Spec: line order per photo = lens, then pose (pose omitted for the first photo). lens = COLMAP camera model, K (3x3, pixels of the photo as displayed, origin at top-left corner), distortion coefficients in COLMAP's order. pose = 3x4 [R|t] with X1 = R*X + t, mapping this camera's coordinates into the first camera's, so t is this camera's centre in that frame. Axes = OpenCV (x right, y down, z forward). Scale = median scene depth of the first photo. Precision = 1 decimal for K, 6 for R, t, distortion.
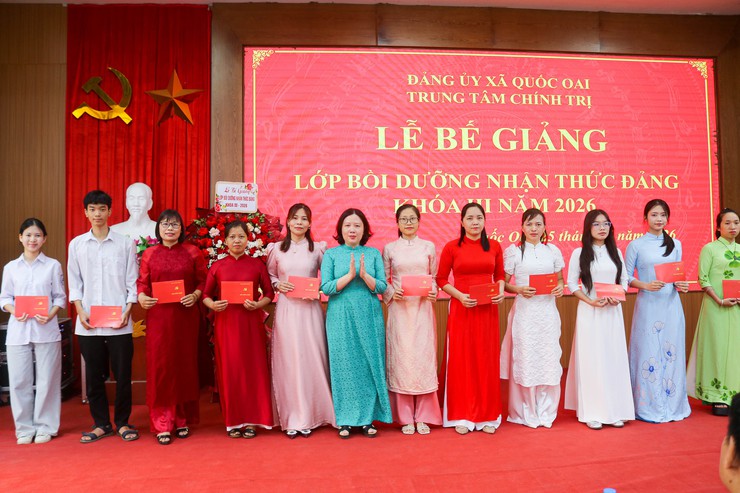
lens RADIAL K [[709.3, 0, 356.7], [0, 709.3, 247.5], [0, 0, 1]] dist [-0.143044, 0.188499]
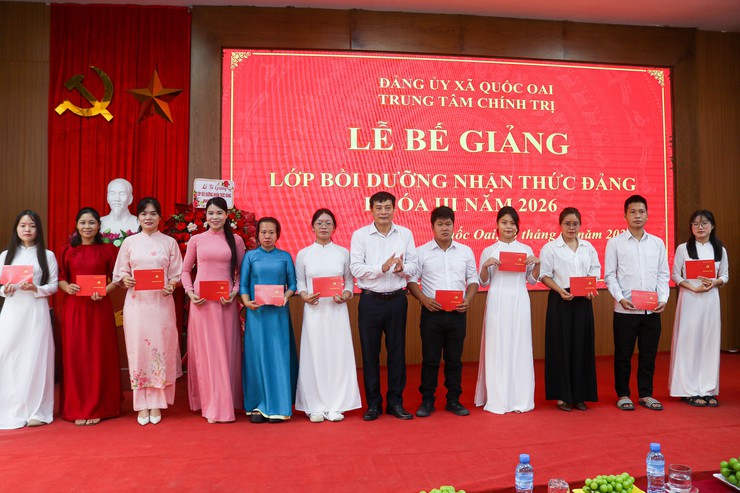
lens RADIAL K [[709.3, 0, 356.7], [0, 709.3, 247.5], [0, 0, 1]] dist [-0.143044, 0.188499]
pose [[0.999403, 0.011788, 0.032473, 0.007504], [-0.012106, 0.999881, 0.009606, -0.003739], [-0.032355, -0.009994, 0.999426, -0.045793]]
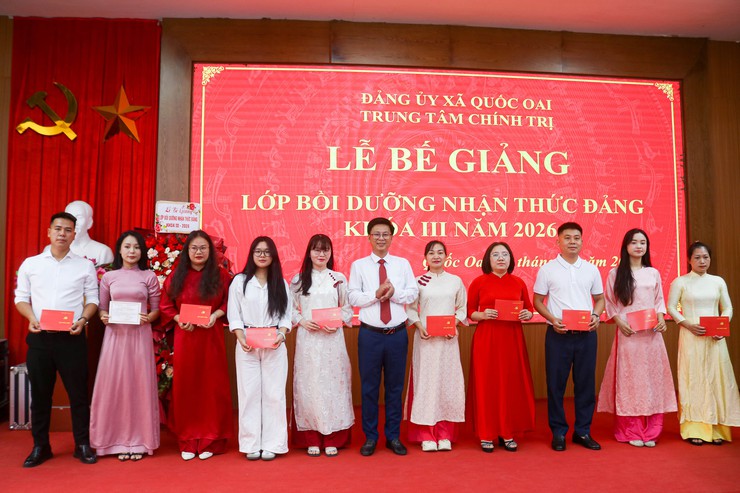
lens RADIAL K [[709.3, 0, 356.7], [0, 709.3, 247.5], [0, 0, 1]] dist [-0.143044, 0.188499]
pose [[0.999912, 0.013282, -0.000017, 0.068460], [-0.013276, 0.999414, -0.031535, -0.002354], [-0.000402, 0.031533, 0.999503, 0.035619]]
